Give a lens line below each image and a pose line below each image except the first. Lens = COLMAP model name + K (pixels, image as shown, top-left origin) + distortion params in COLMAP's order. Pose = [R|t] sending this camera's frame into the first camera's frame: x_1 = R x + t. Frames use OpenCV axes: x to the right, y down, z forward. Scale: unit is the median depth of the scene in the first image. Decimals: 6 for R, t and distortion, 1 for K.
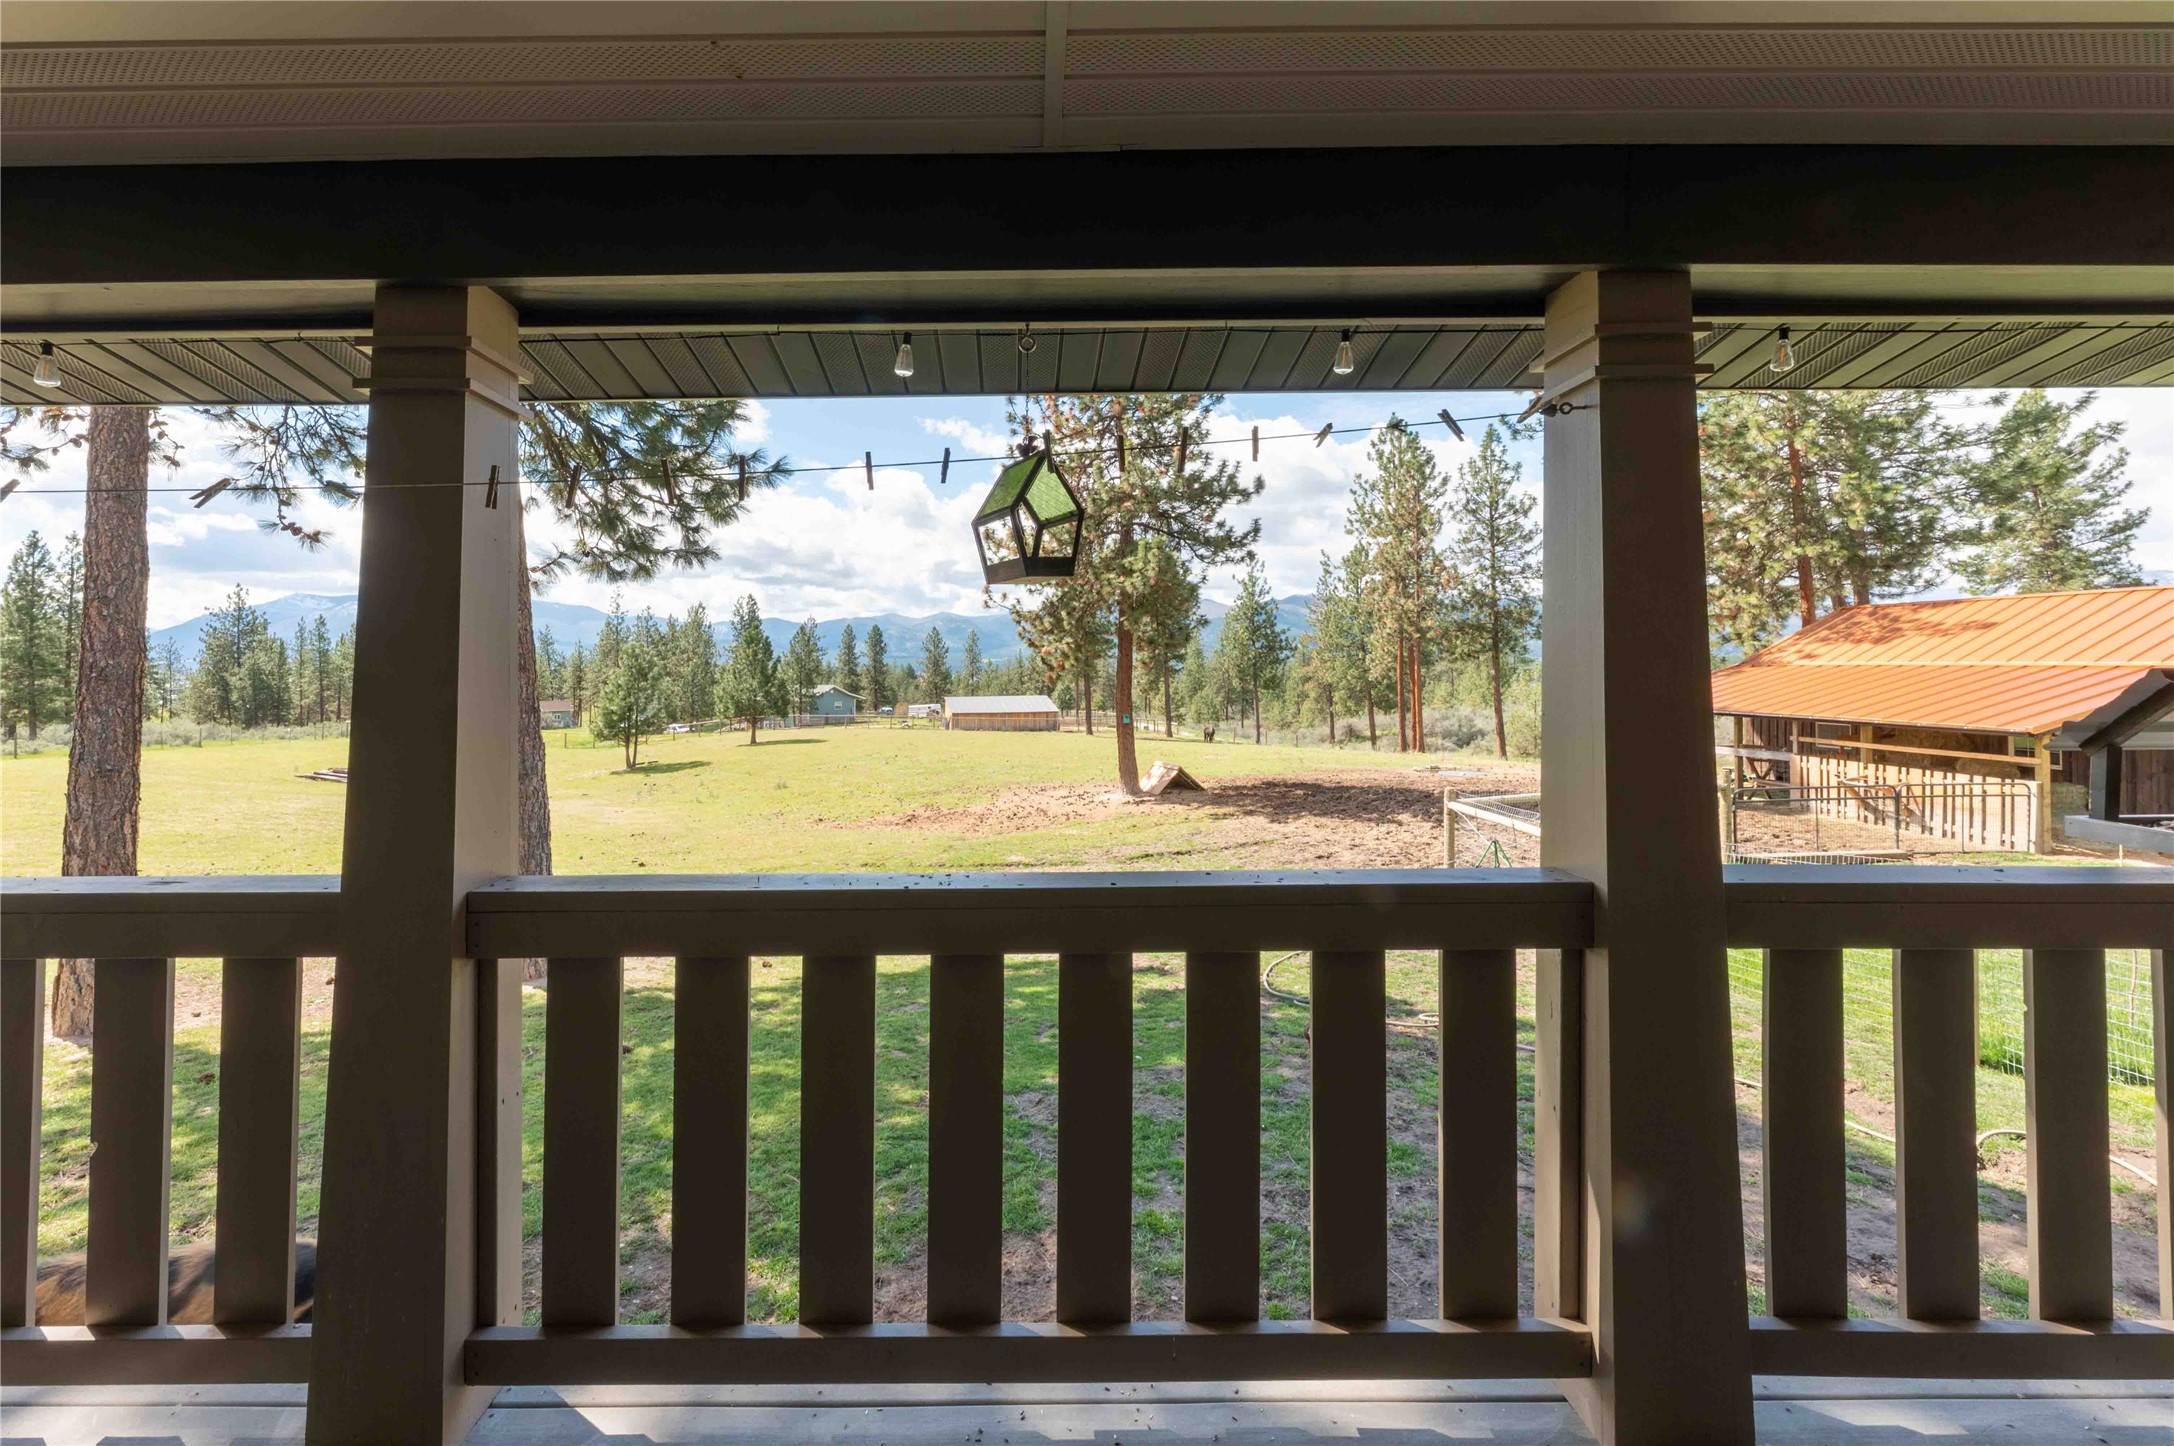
lens RADIAL K [[878.2, 0, 953.5], [0, 878.2, 670.2], [0, 0, 1]] dist [-0.006042, 0.000641]
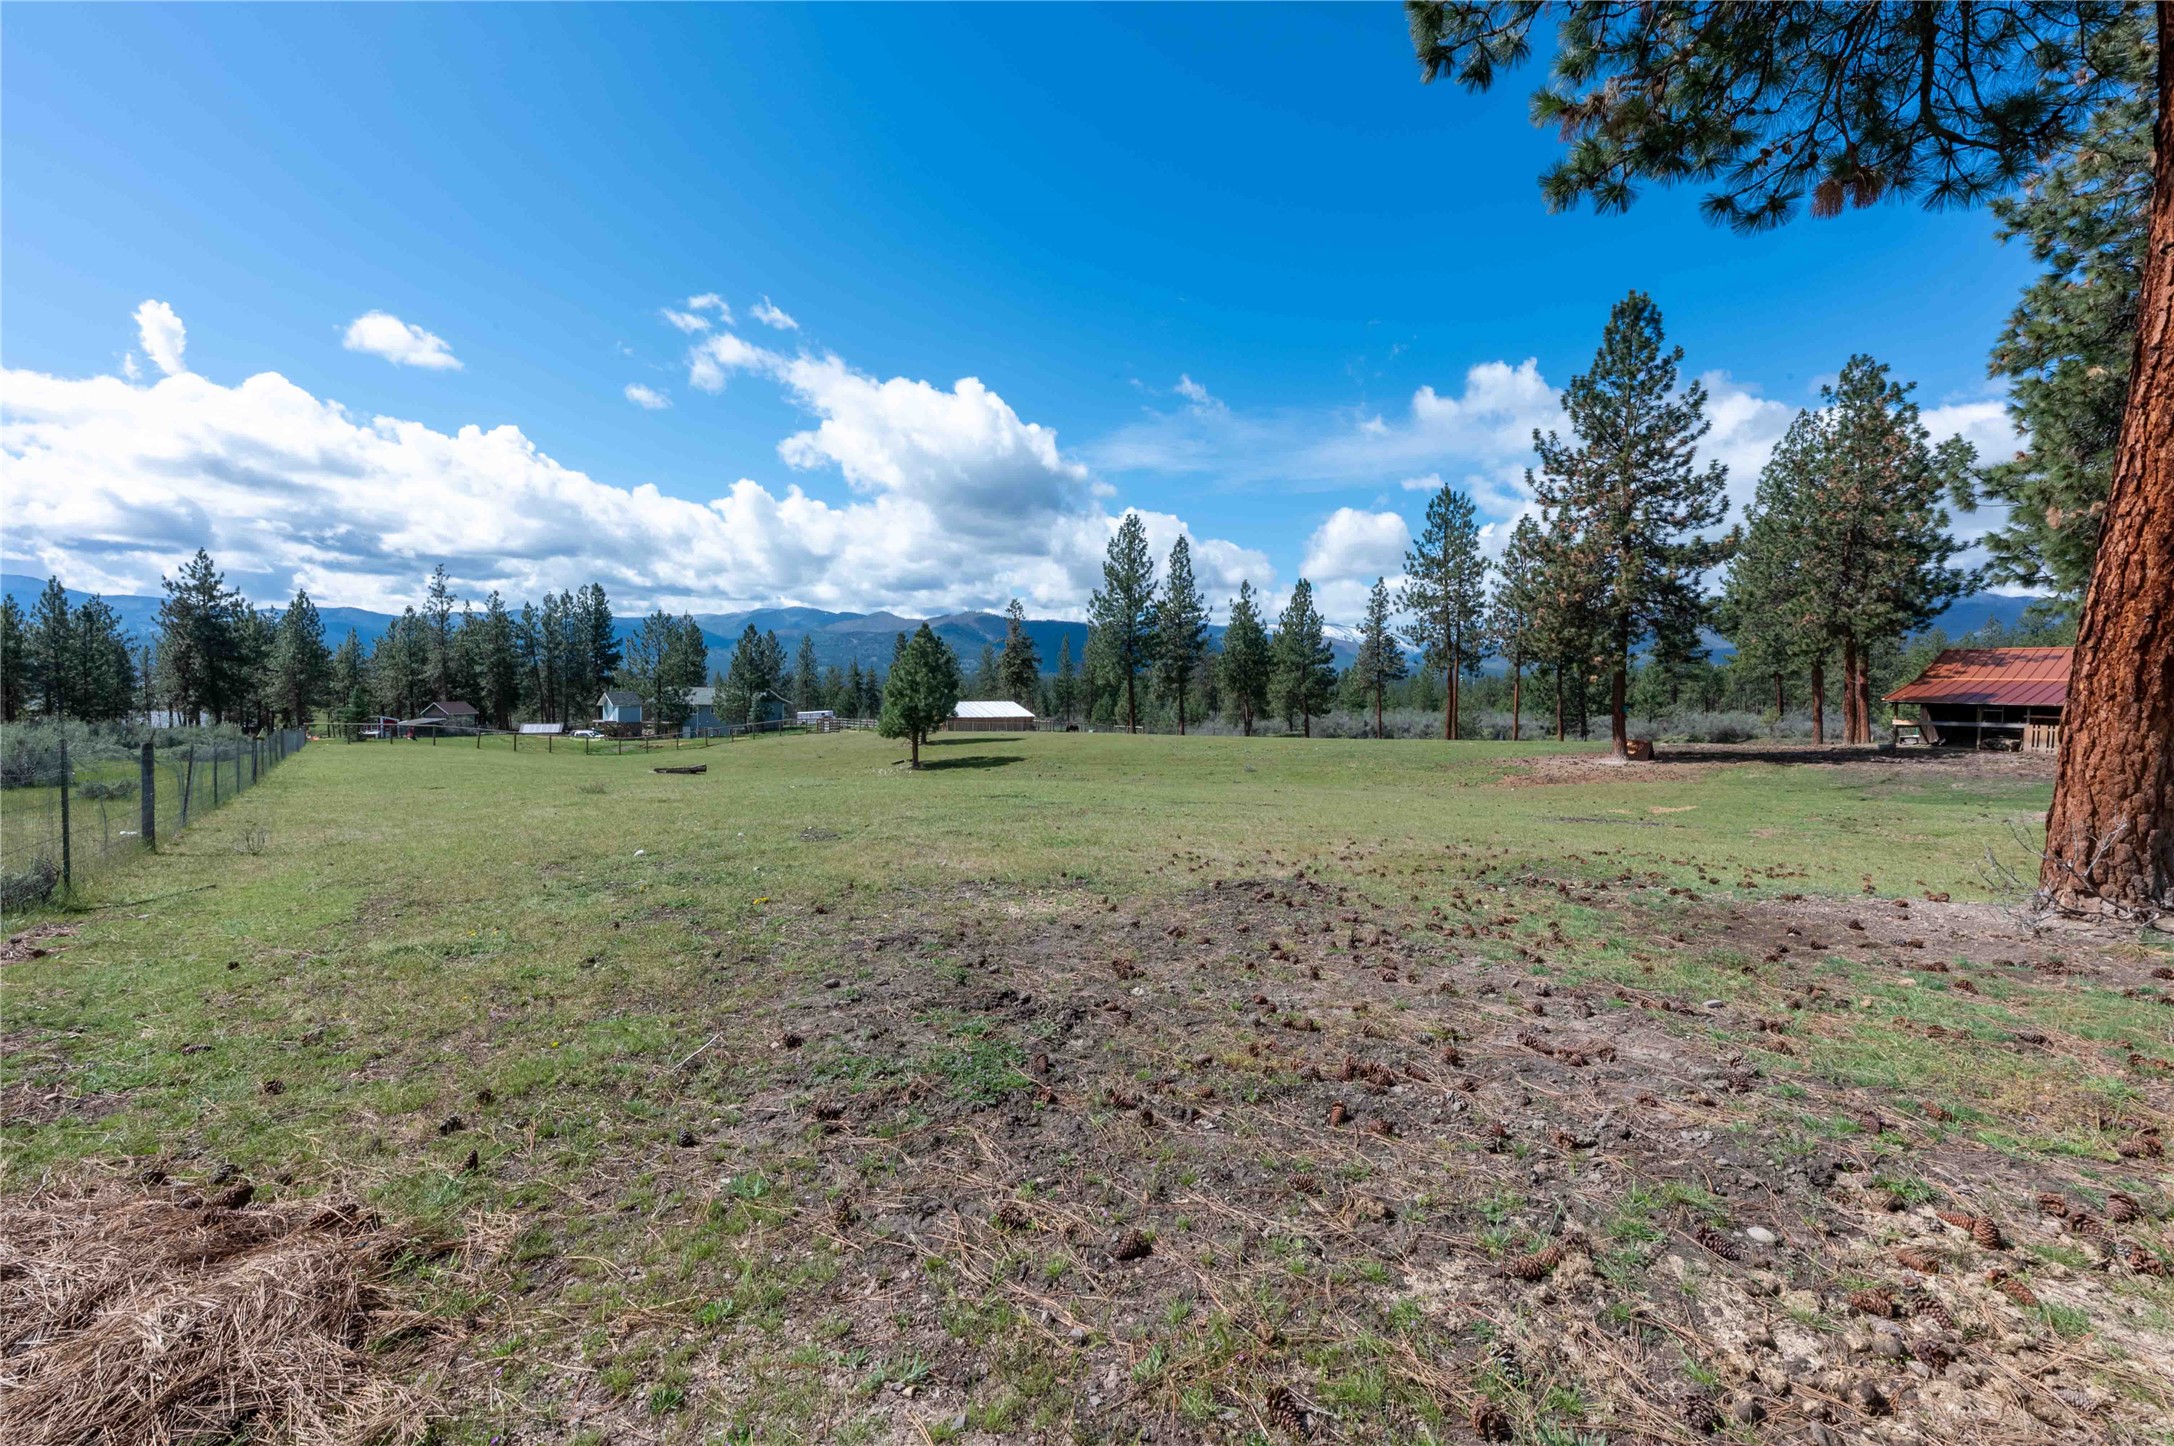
lens RADIAL K [[878.2, 0, 1042.5], [0, 878.2, 714.1], [0, 0, 1]] dist [-0.006042, 0.000641]
pose [[0.935328, 0.011445, 0.353598, -0.872782], [-0.025219, 0.999091, 0.034370, 0.028182], [-0.352883, -0.041064, 0.934766, -0.035448]]
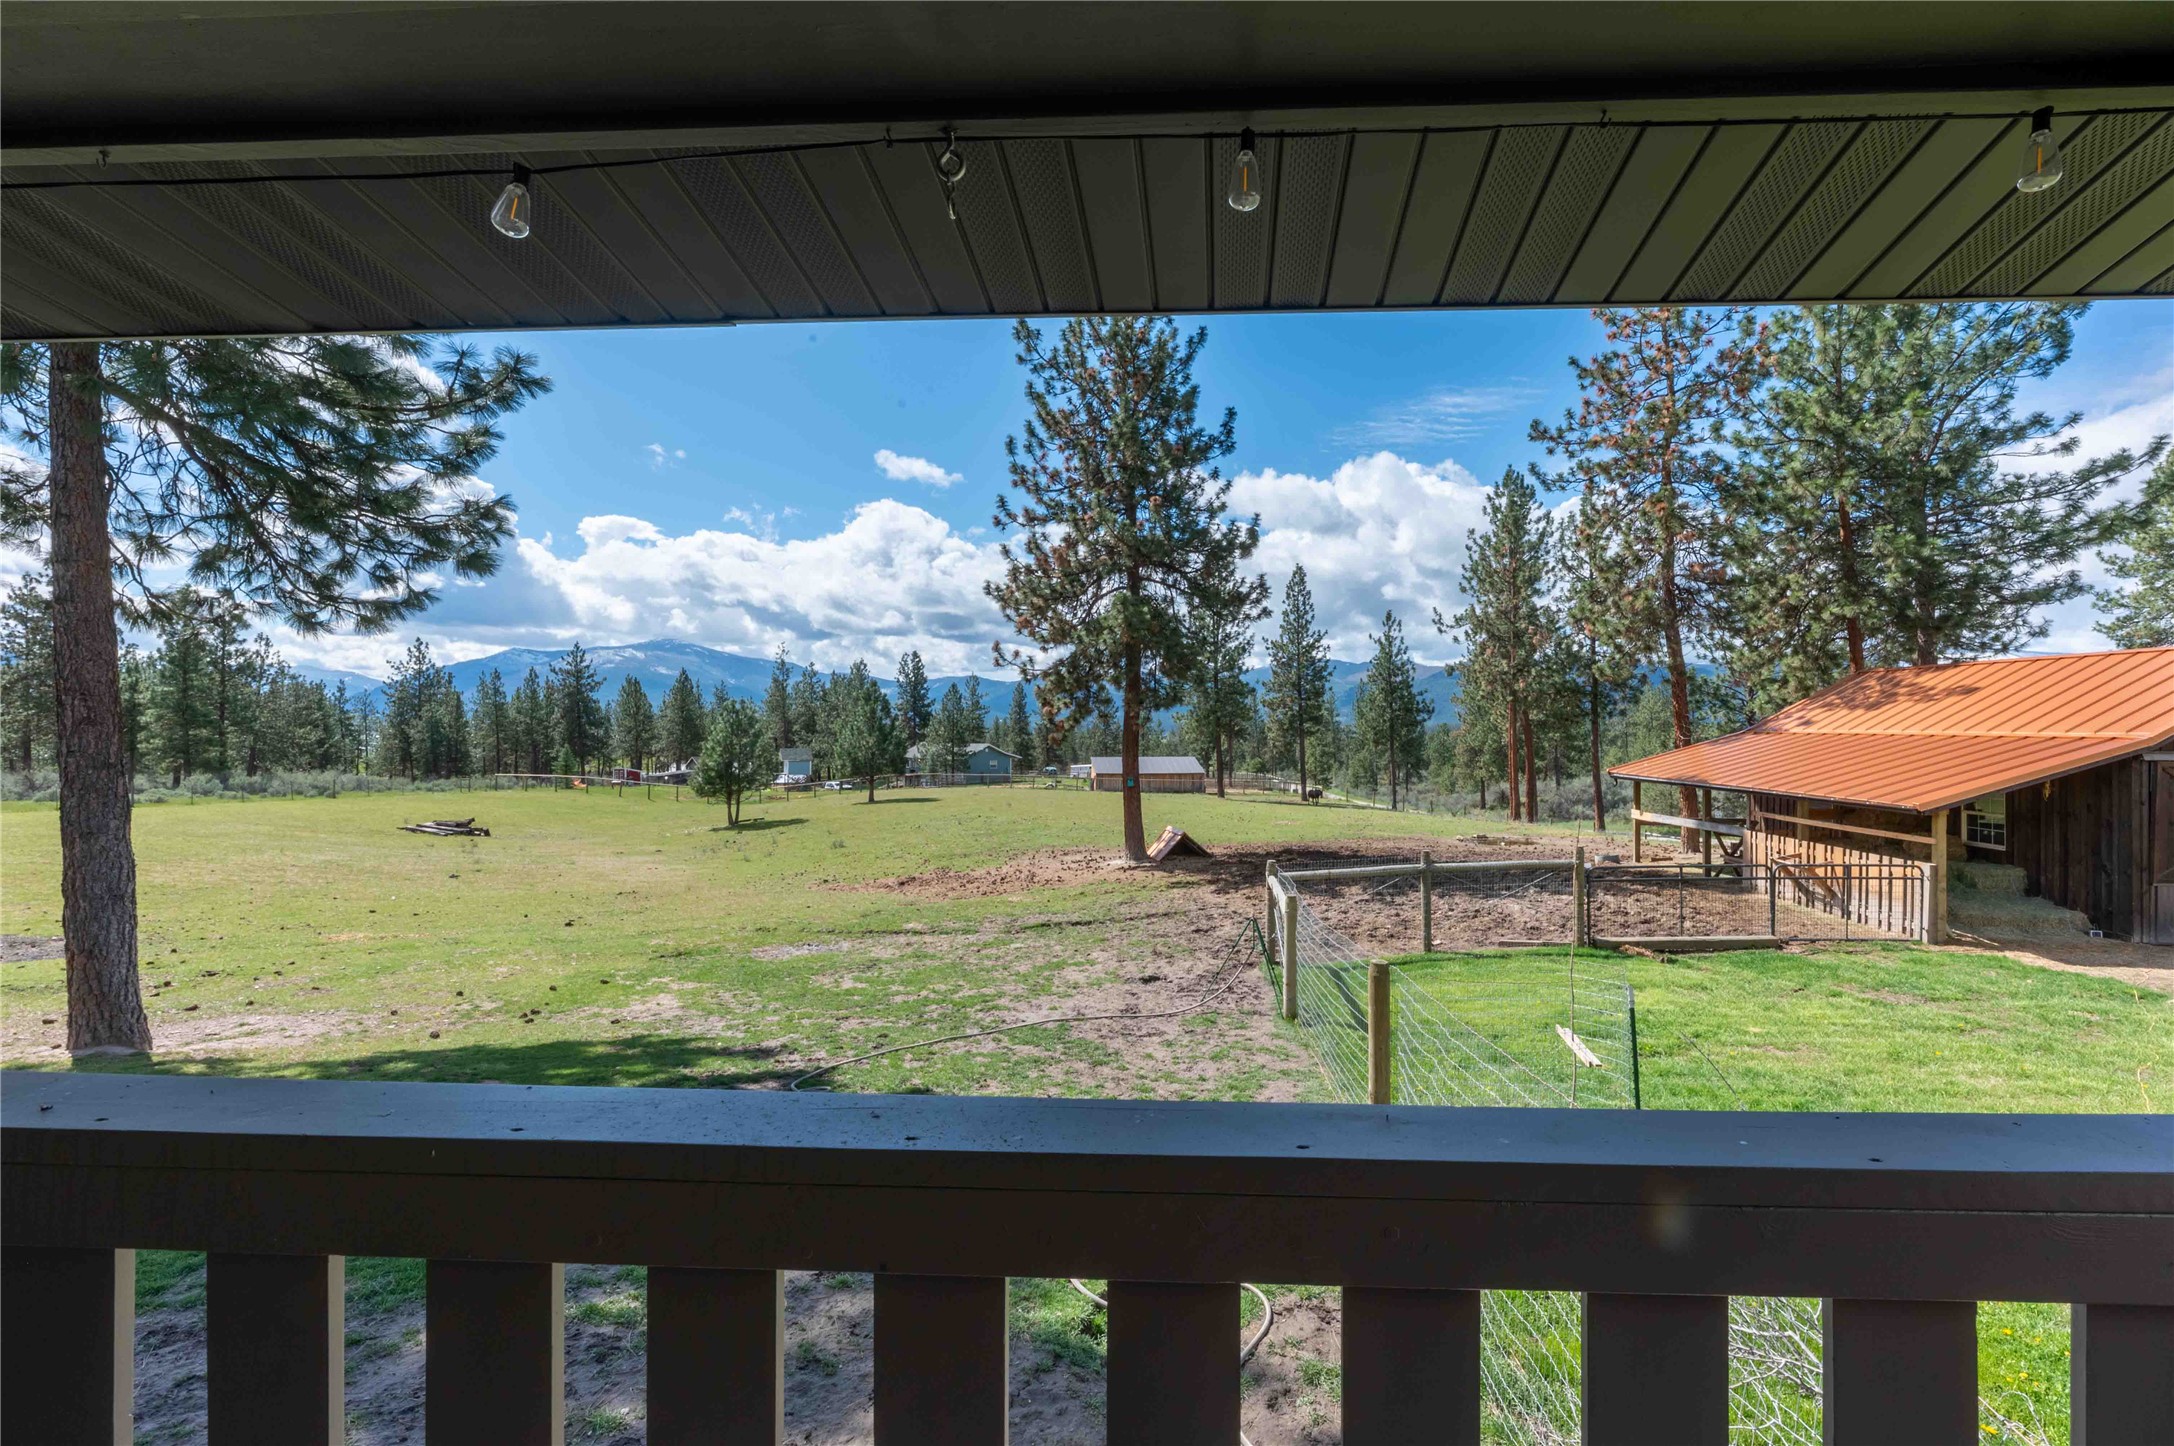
lens RADIAL K [[878.2, 0, 1138.4], [0, 878.2, 742.9], [0, 0, 1]] dist [-0.006042, 0.000641]
pose [[0.998984, 0.011515, -0.043573, 0.161284], [-0.010885, 0.999833, 0.014662, -0.000676], [0.043734, -0.014173, 0.998943, 0.020348]]
